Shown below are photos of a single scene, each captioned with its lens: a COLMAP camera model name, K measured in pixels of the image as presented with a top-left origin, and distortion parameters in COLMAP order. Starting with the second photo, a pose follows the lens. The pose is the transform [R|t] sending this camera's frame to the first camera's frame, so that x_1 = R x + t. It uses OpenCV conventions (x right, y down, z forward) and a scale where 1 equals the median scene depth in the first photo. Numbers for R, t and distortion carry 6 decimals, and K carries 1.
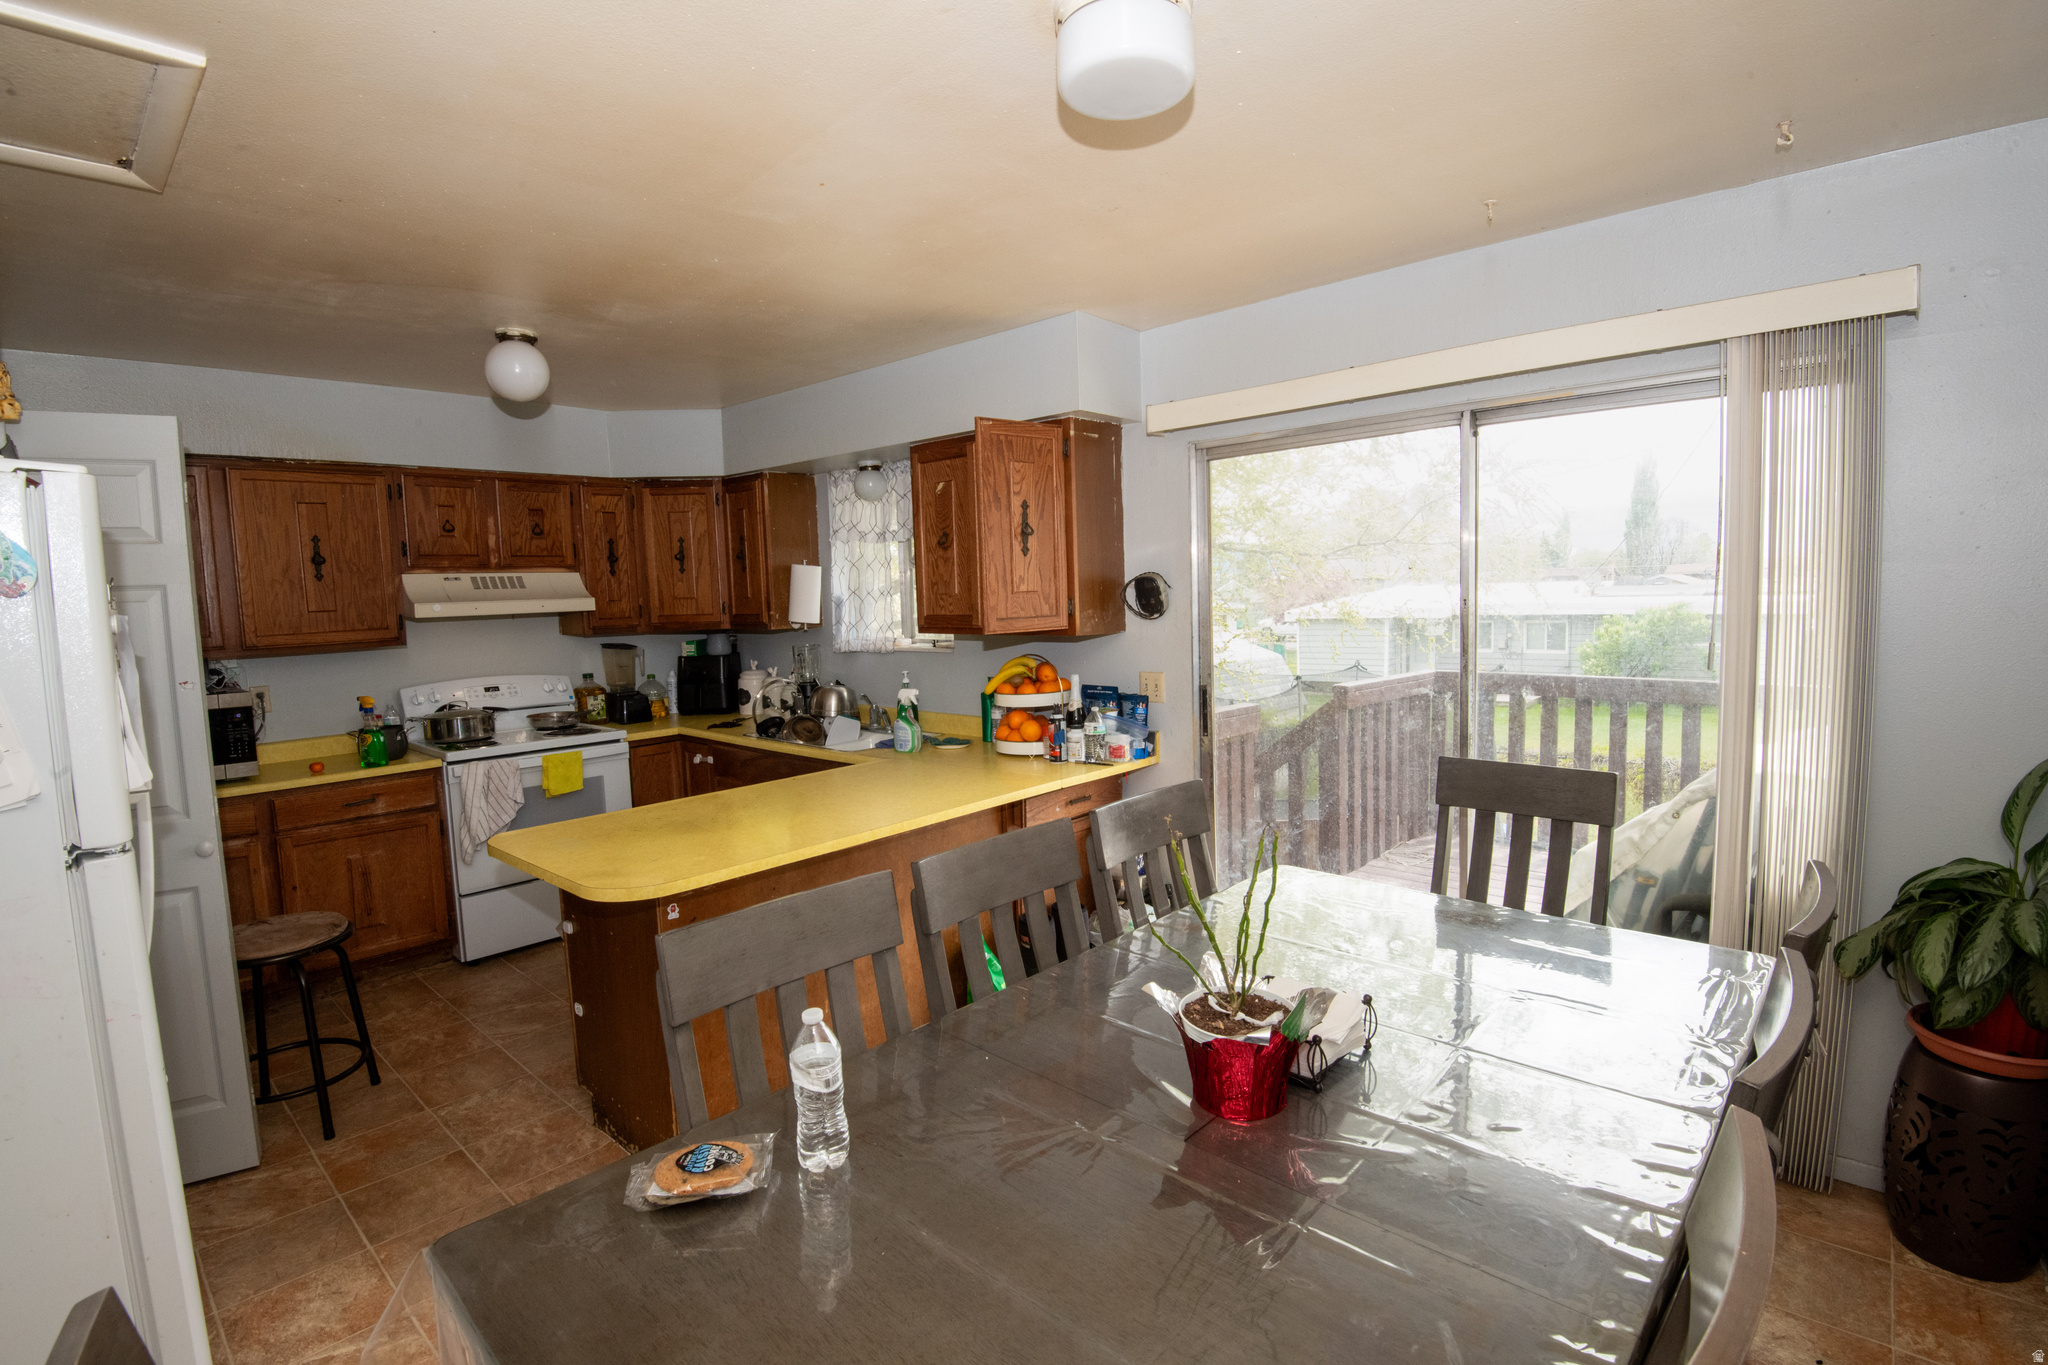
lens RADIAL K [[946.5, 0, 1051.4], [0, 946.5, 660.8], [0, 0, 1]] dist [-0.033155, -0.007002]
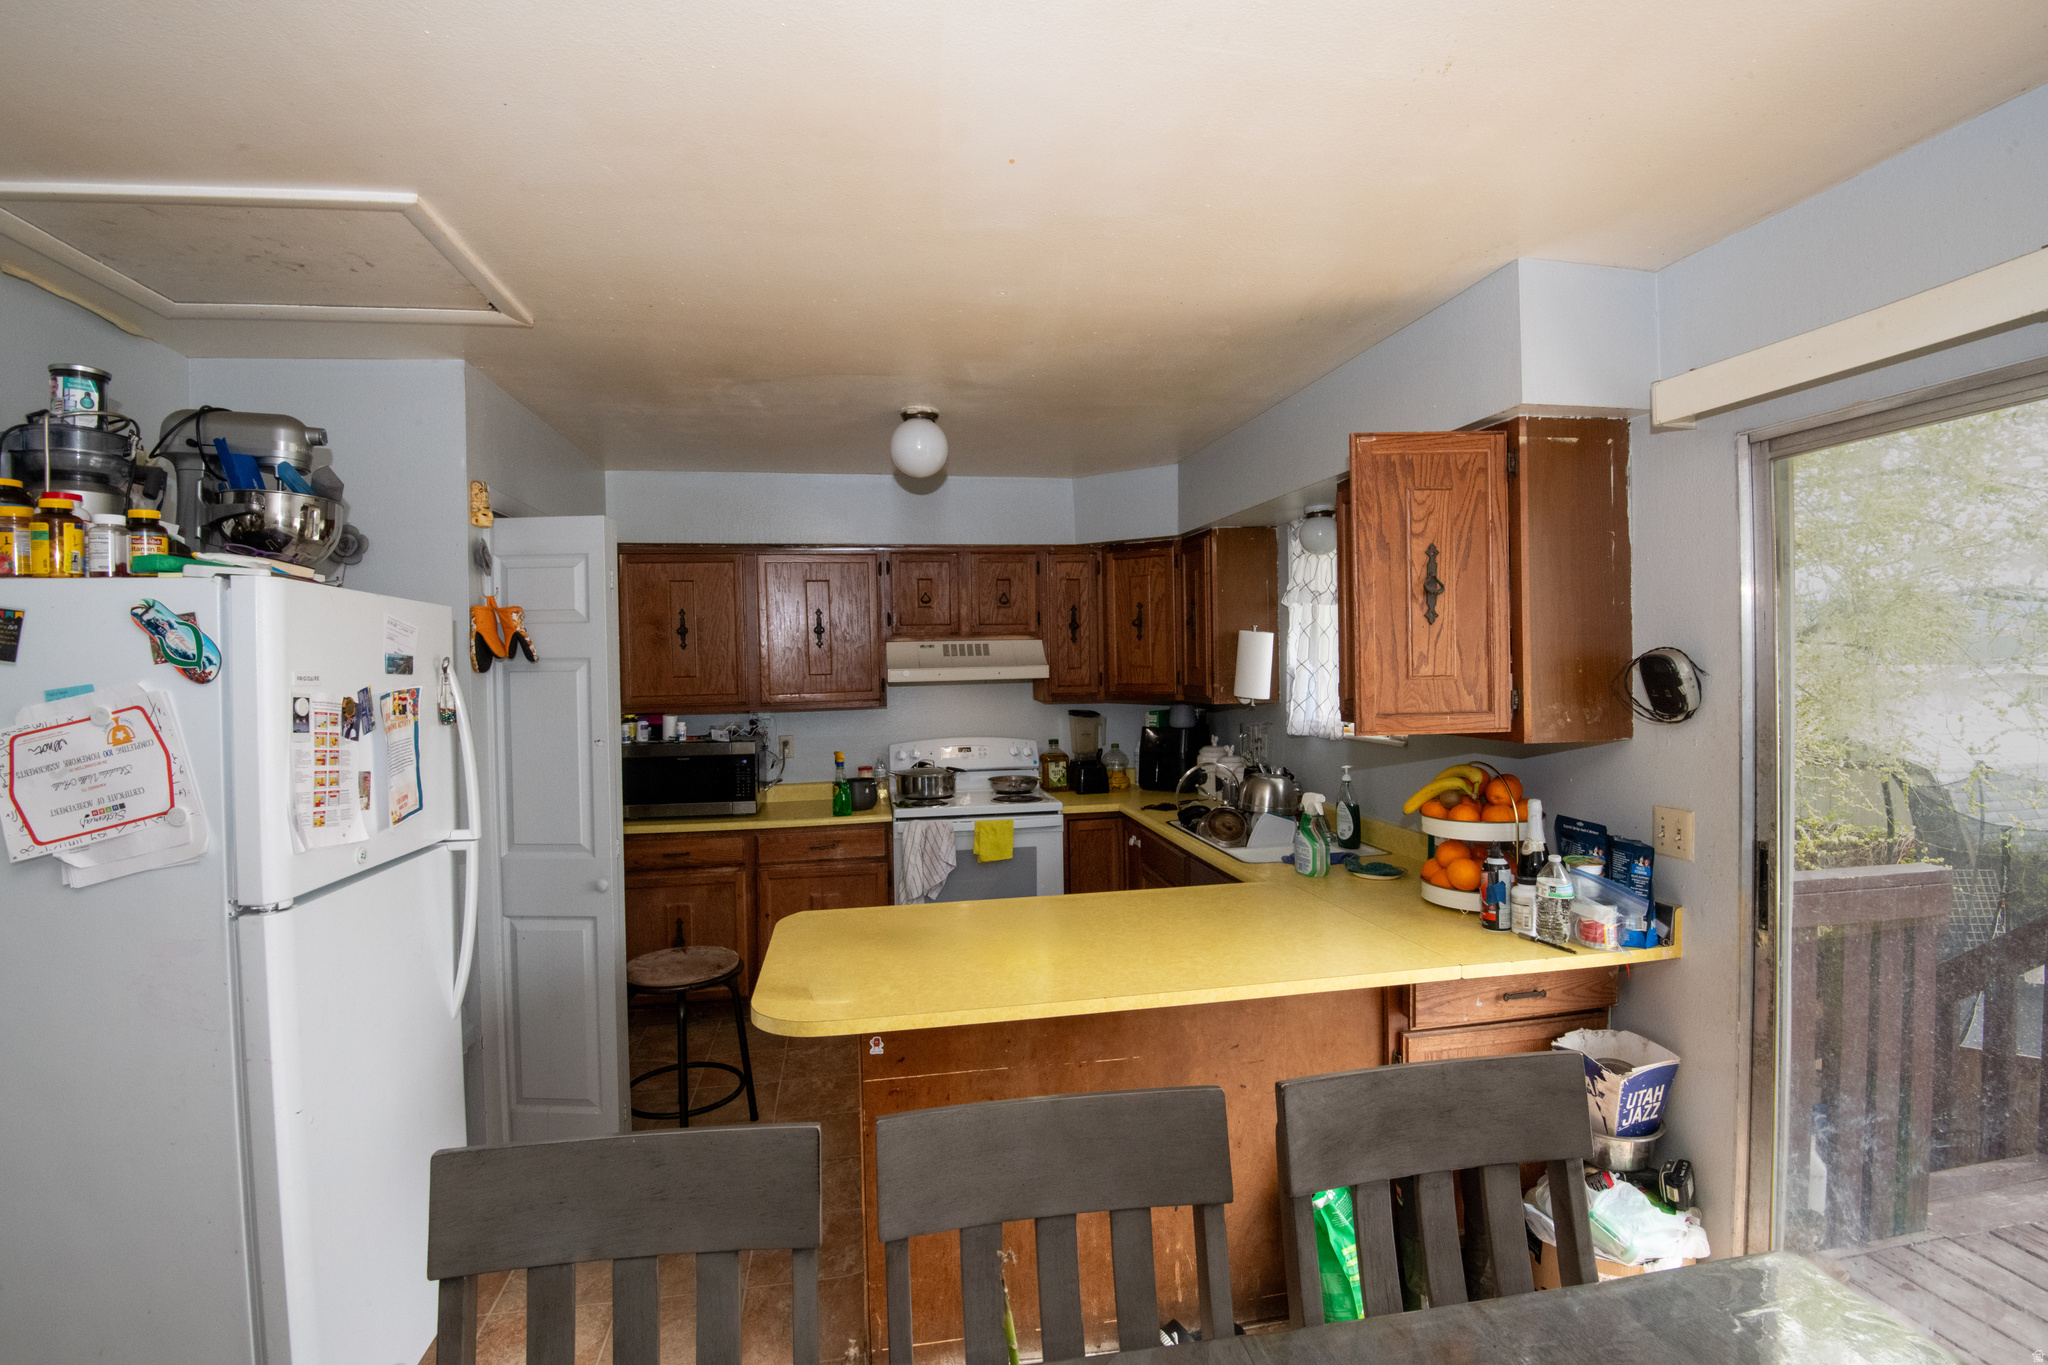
lens RADIAL K [[946.5, 0, 1019.8], [0, 946.5, 666.1], [0, 0, 1]] dist [-0.033155, -0.007002]
pose [[0.779214, 0.017634, -0.626510, 0.148523], [-0.051215, 0.998053, -0.035607, -0.036369], [0.624662, 0.059832, 0.778600, 0.250257]]
